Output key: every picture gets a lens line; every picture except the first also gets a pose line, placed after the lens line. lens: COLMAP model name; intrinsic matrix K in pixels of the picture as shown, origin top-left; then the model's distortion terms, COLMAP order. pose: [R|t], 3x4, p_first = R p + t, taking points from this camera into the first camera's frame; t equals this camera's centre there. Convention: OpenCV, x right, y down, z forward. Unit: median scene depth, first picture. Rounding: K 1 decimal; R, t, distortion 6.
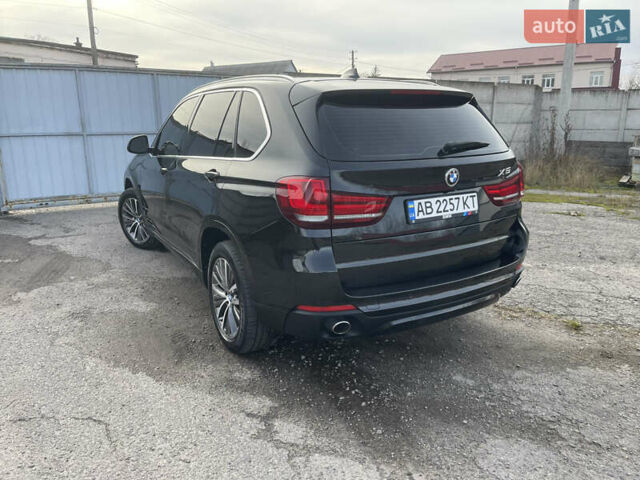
lens RADIAL K [[482.8, 0, 320.0], [0, 482.8, 240.0], [0, 0, 1]] dist [0.081979, -0.113494]
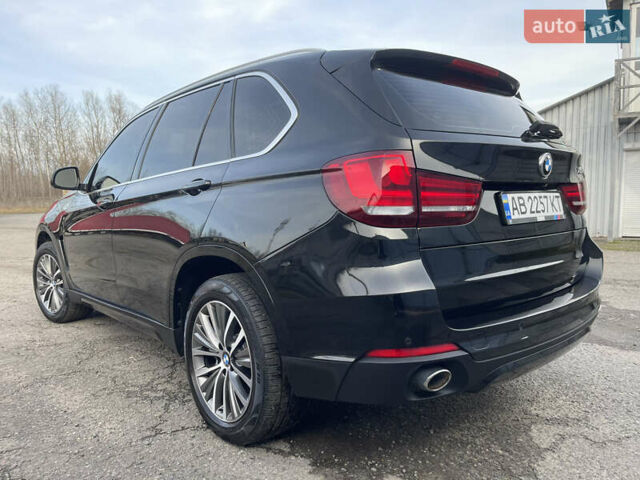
lens RADIAL K [[482.8, 0, 320.0], [0, 482.8, 240.0], [0, 0, 1]] dist [0.081979, -0.113494]
pose [[0.983195, -0.025075, 0.180828, -0.207892], [0.055173, 0.985016, -0.163400, 0.087407], [-0.174021, 0.170631, 0.969846, 0.337402]]
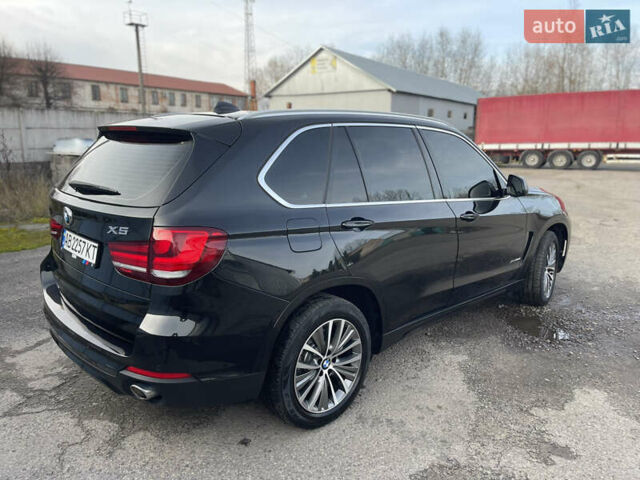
lens RADIAL K [[482.8, 0, 320.0], [0, 482.8, 240.0], [0, 0, 1]] dist [0.081979, -0.113494]
pose [[0.216109, 0.217896, -0.951745, 1.284014], [-0.258224, 0.952826, 0.159509, -0.359630], [0.941604, 0.211291, 0.262180, 1.197859]]
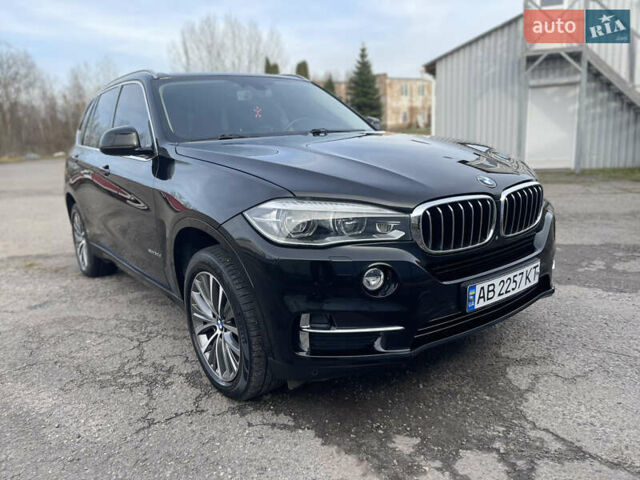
lens RADIAL K [[482.8, 0, 320.0], [0, 482.8, 240.0], [0, 0, 1]] dist [0.081979, -0.113494]
pose [[0.932494, -0.121873, 0.340001, -0.316984], [0.139486, 0.989835, -0.027752, 0.020988], [-0.333163, 0.073305, 0.940015, 0.380720]]
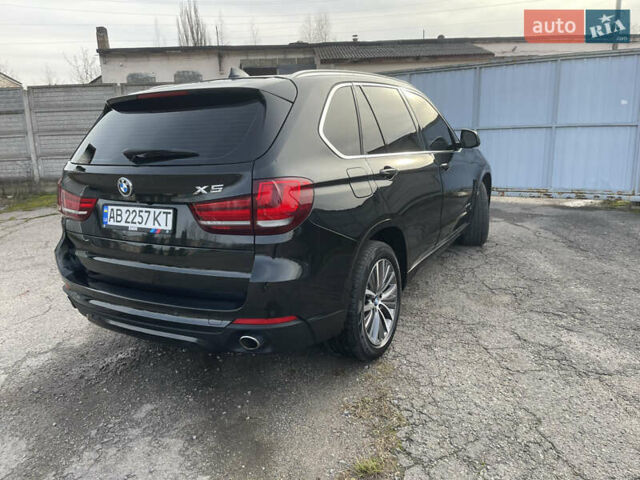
lens RADIAL K [[482.8, 0, 320.0], [0, 482.8, 240.0], [0, 0, 1]] dist [0.081979, -0.113494]
pose [[0.489788, 0.188355, -0.851252, 1.239545], [-0.173951, 0.977865, 0.116284, -0.198638], [0.854312, 0.091122, 0.511711, 0.829896]]
